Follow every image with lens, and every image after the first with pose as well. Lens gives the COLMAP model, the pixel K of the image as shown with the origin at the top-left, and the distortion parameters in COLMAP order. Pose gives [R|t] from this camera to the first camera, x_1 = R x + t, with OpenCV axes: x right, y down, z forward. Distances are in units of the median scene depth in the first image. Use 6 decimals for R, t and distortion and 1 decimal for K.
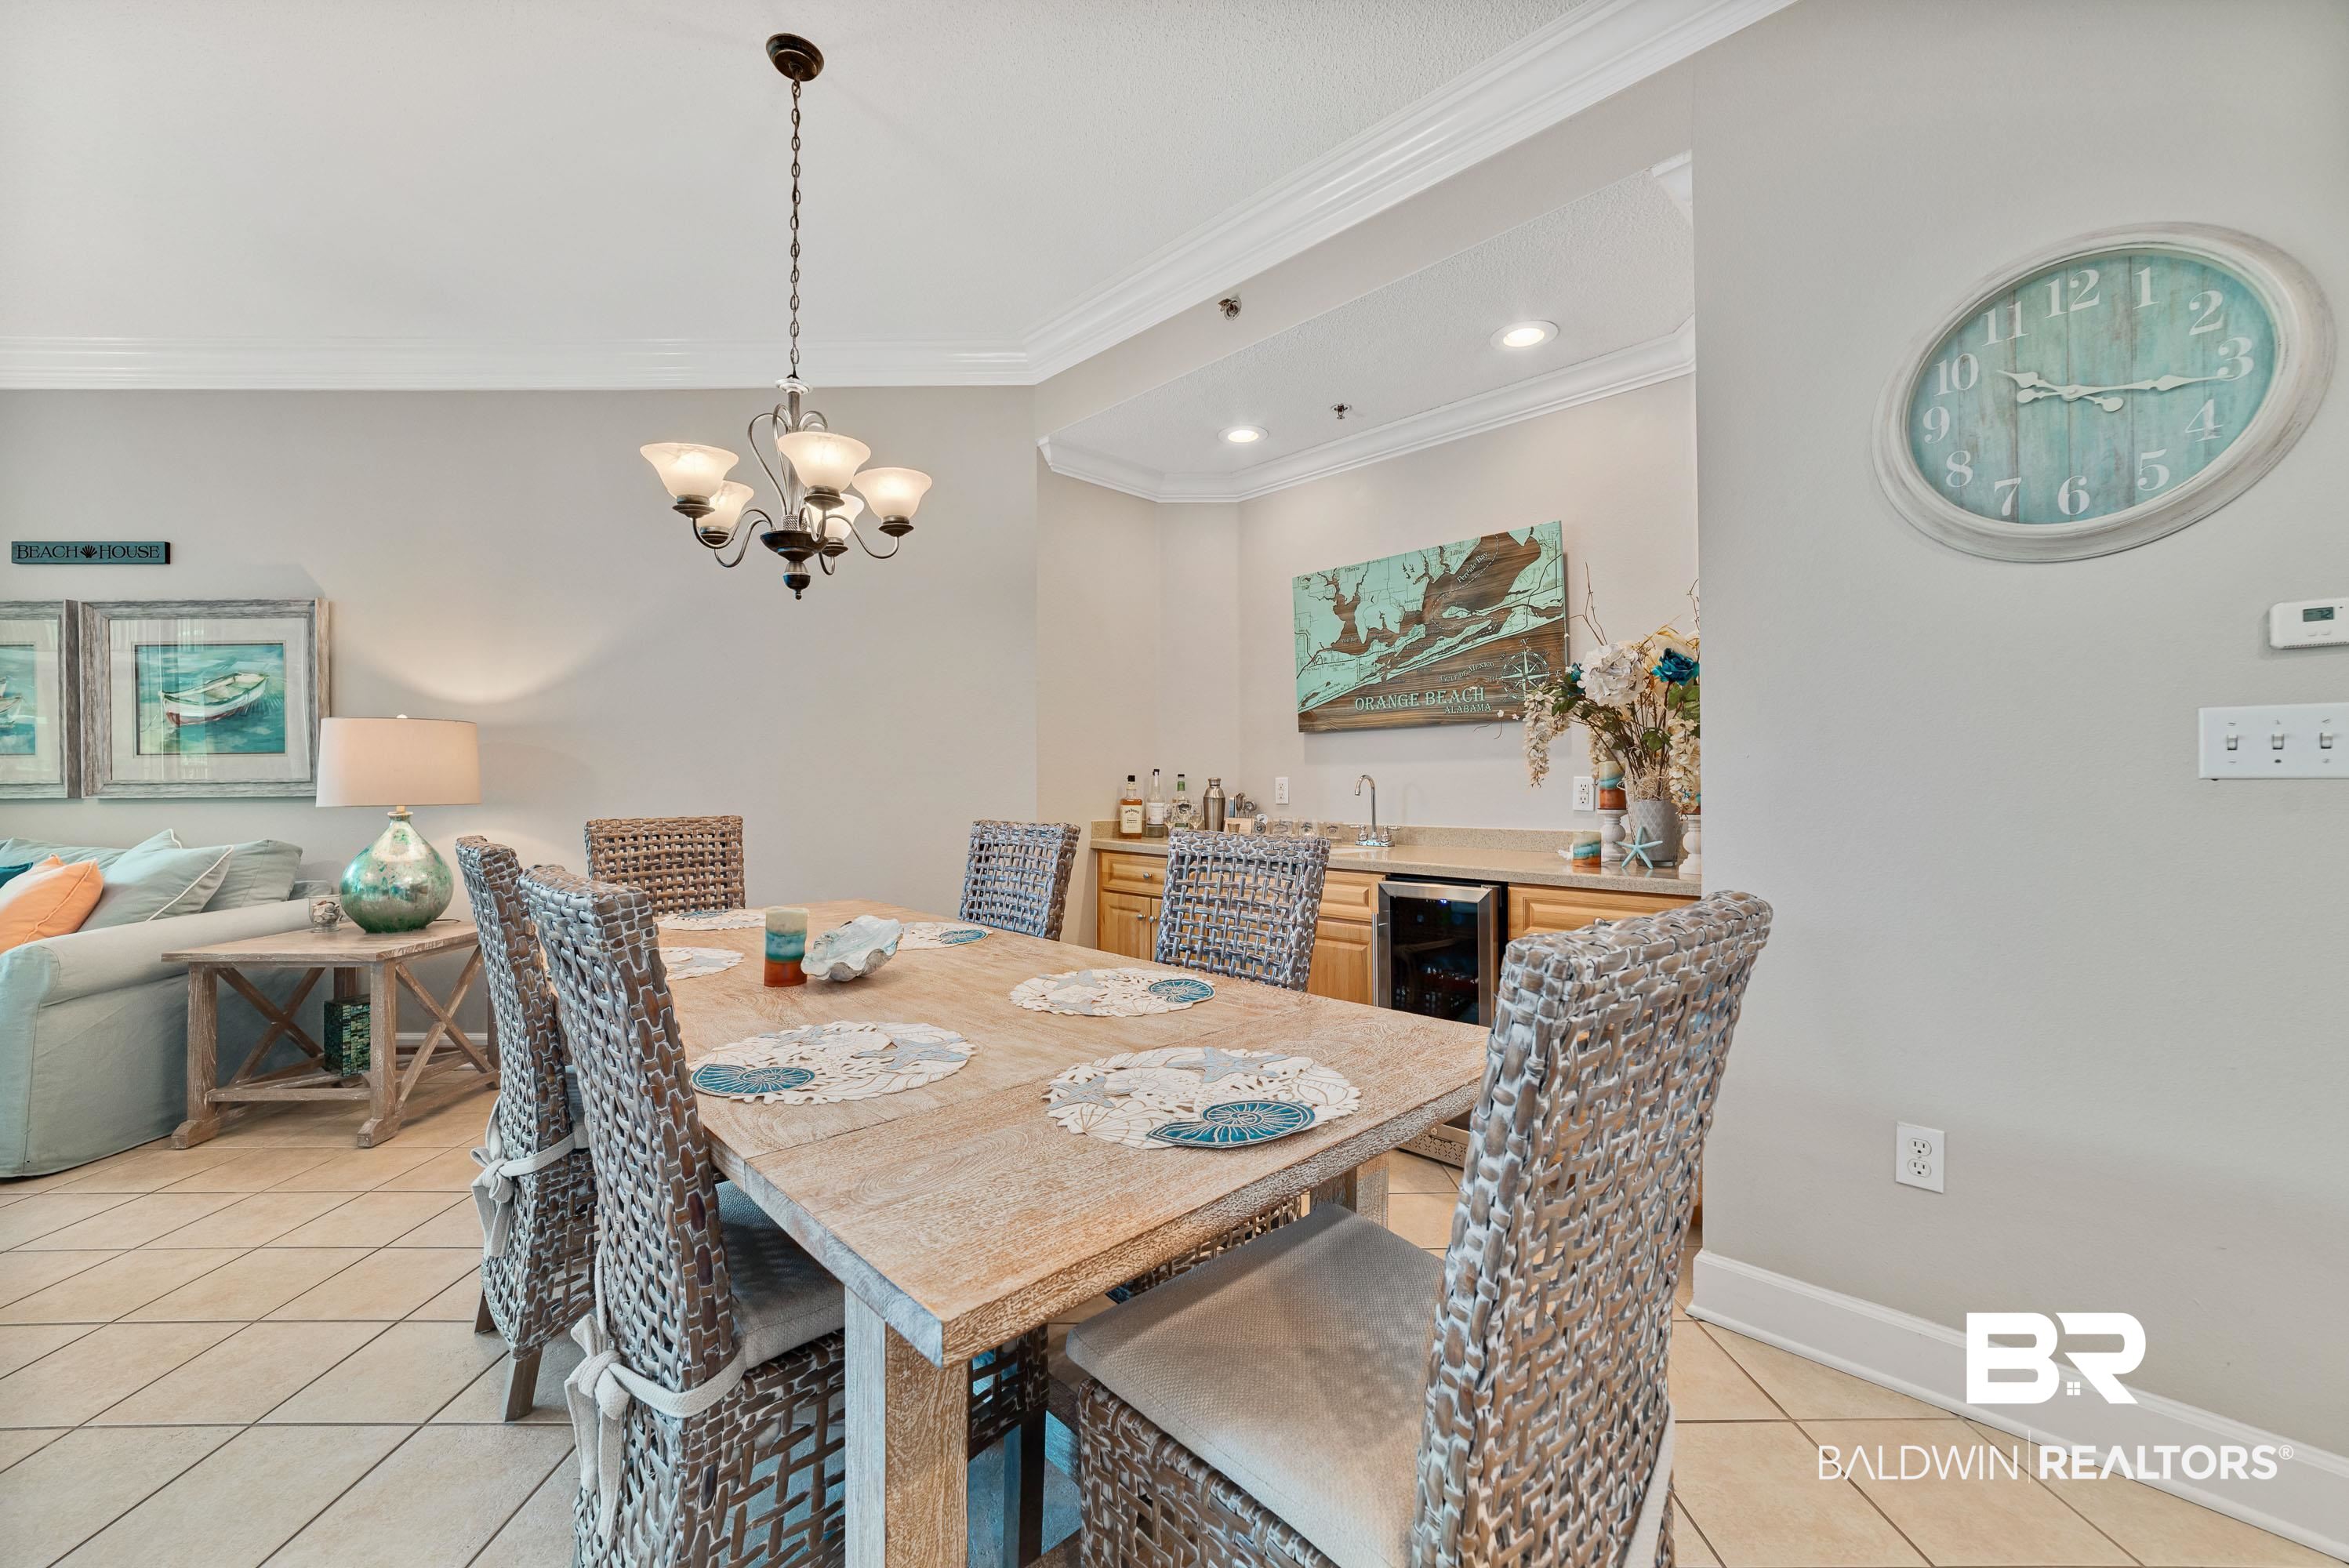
lens RADIAL K [[902.0, 0, 1172.3], [0, 902.0, 778.6], [0, 0, 1]] dist [-0.023613, 0.009338]
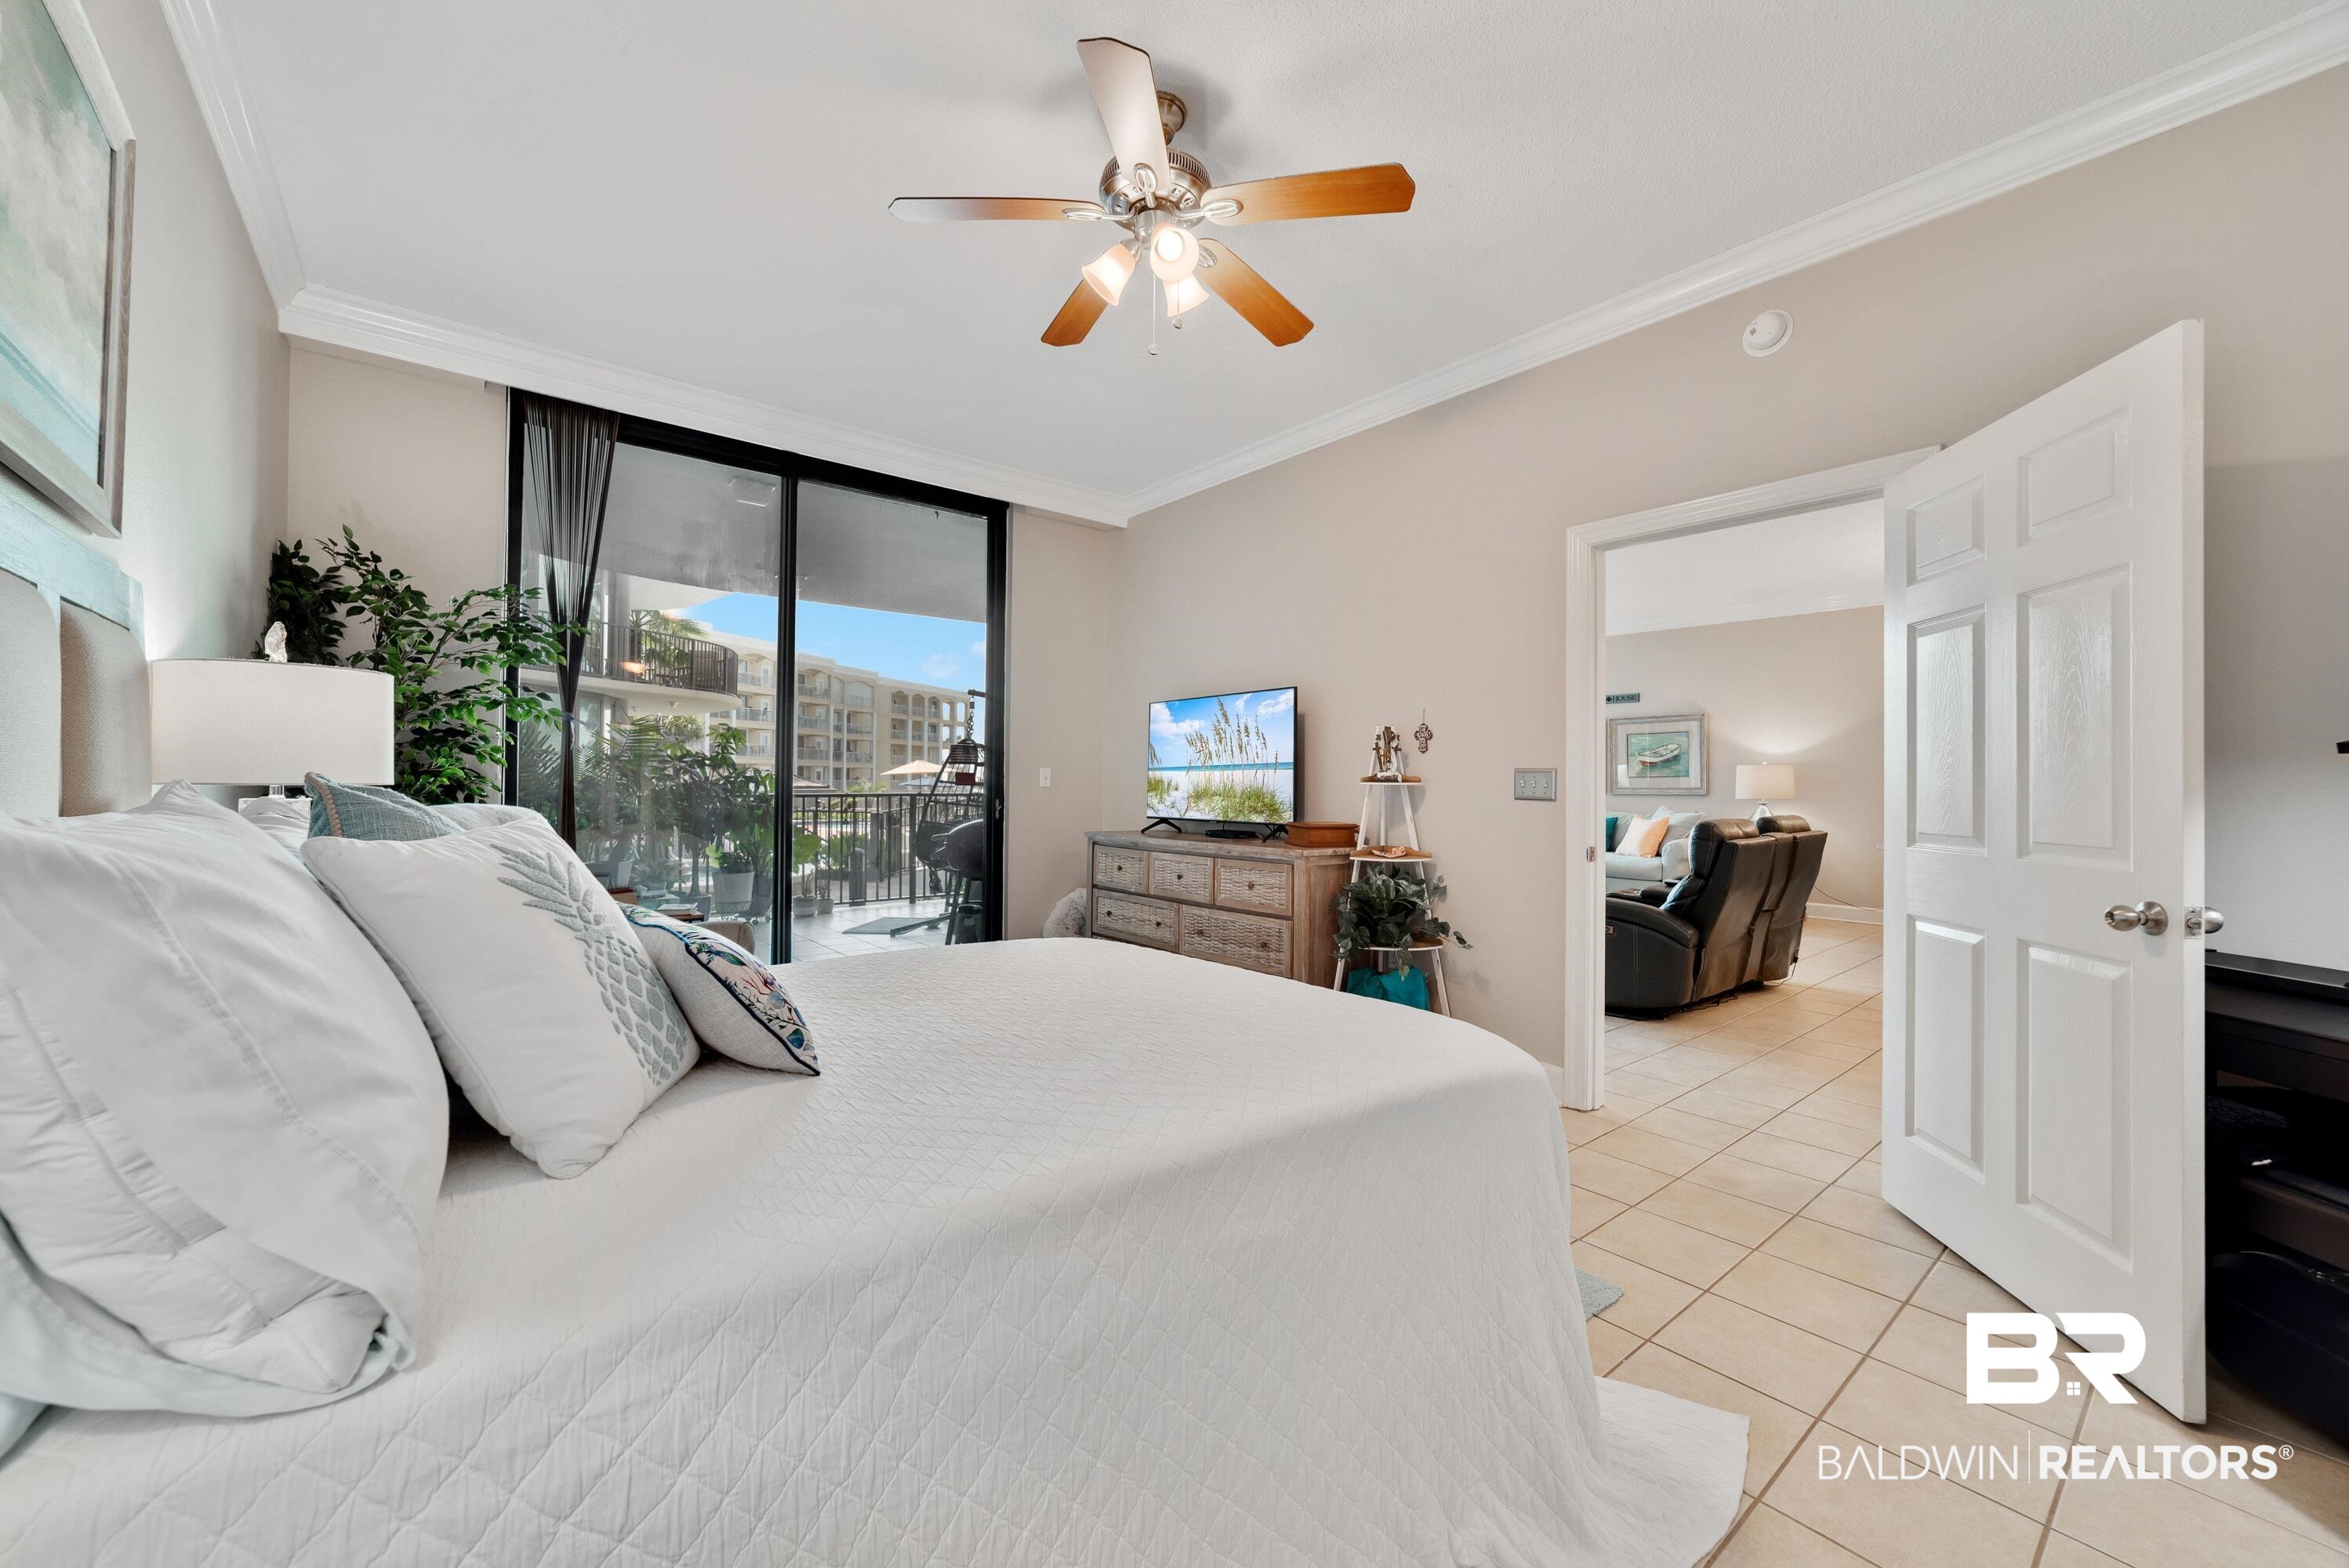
lens RADIAL K [[902.0, 0, 1172.3], [0, 902.0, 778.6], [0, 0, 1]] dist [-0.023613, 0.009338]
pose [[0.619192, 0.004478, -0.785227, 0.050873], [-0.005341, 0.999985, 0.001491, -0.019465], [0.785221, 0.003271, 0.619206, -1.634414]]
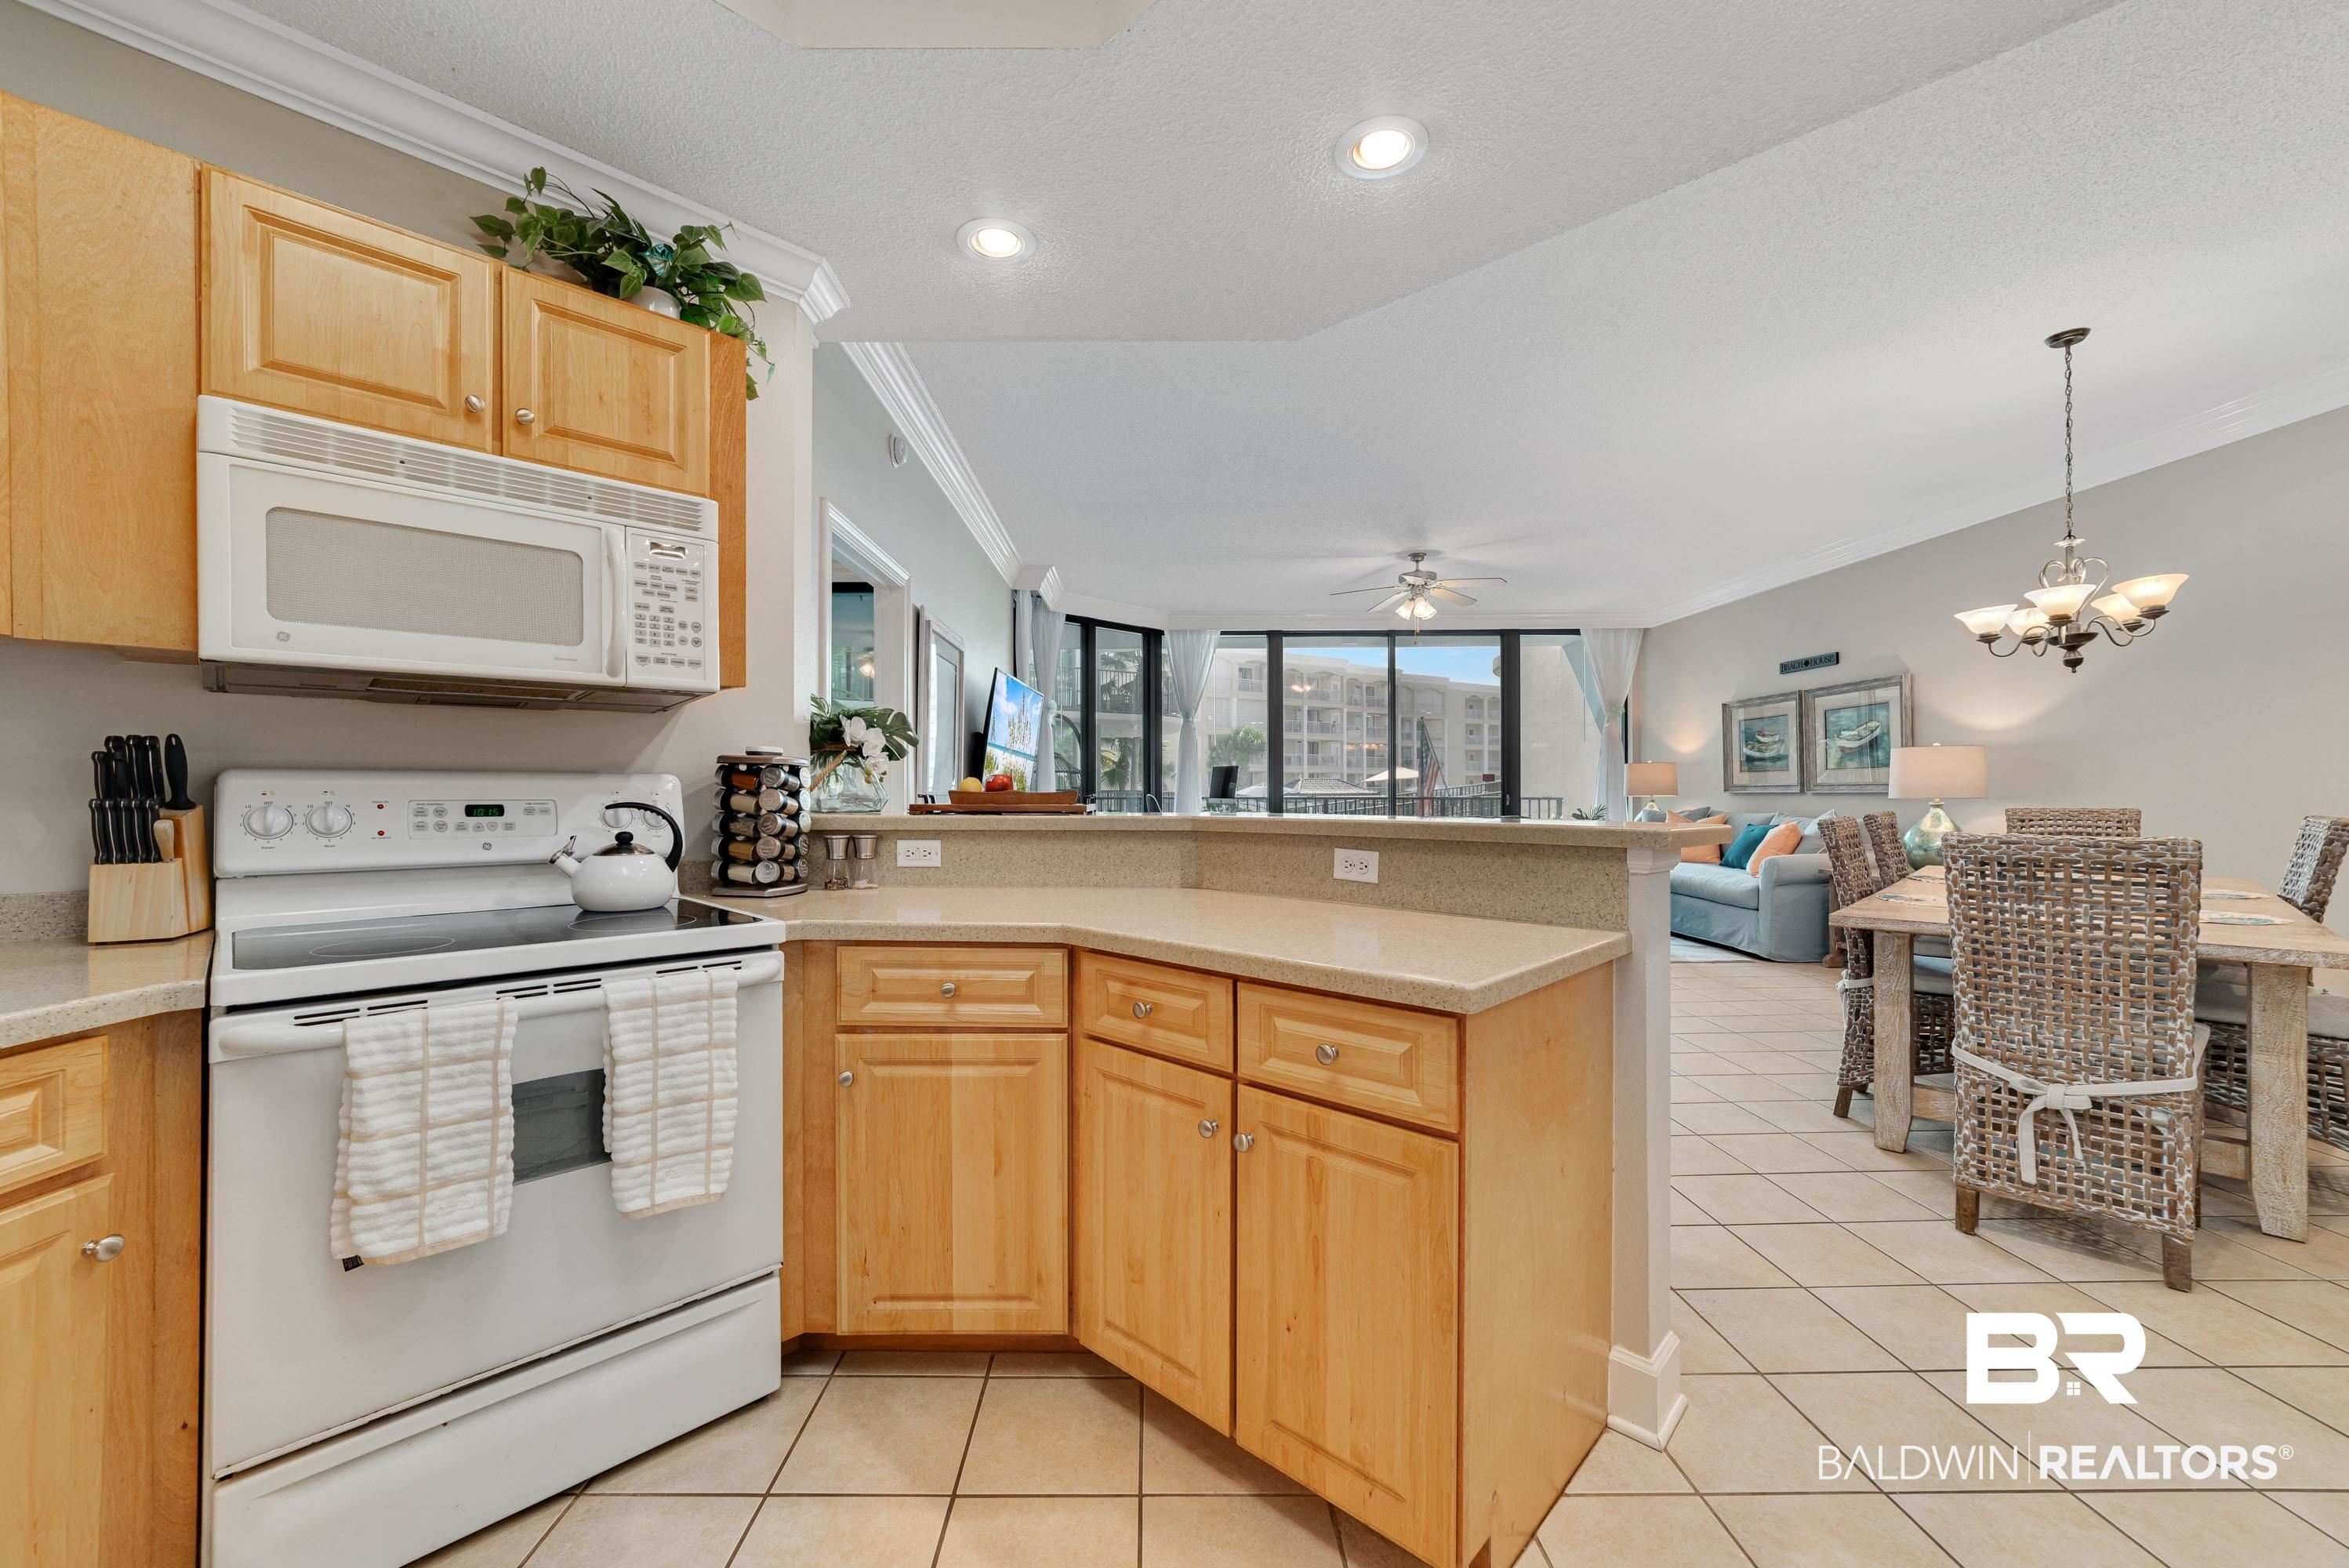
lens RADIAL K [[905.8, 0, 1146.3], [0, 905.8, 789.5], [0, 0, 1]] dist [-0.009217, 0.000017]
pose [[-0.011201, 0.004455, -0.999927, 0.732494], [0.009559, 0.999945, 0.004348, -0.006545], [0.999892, -0.009510, -0.011243, -0.397849]]
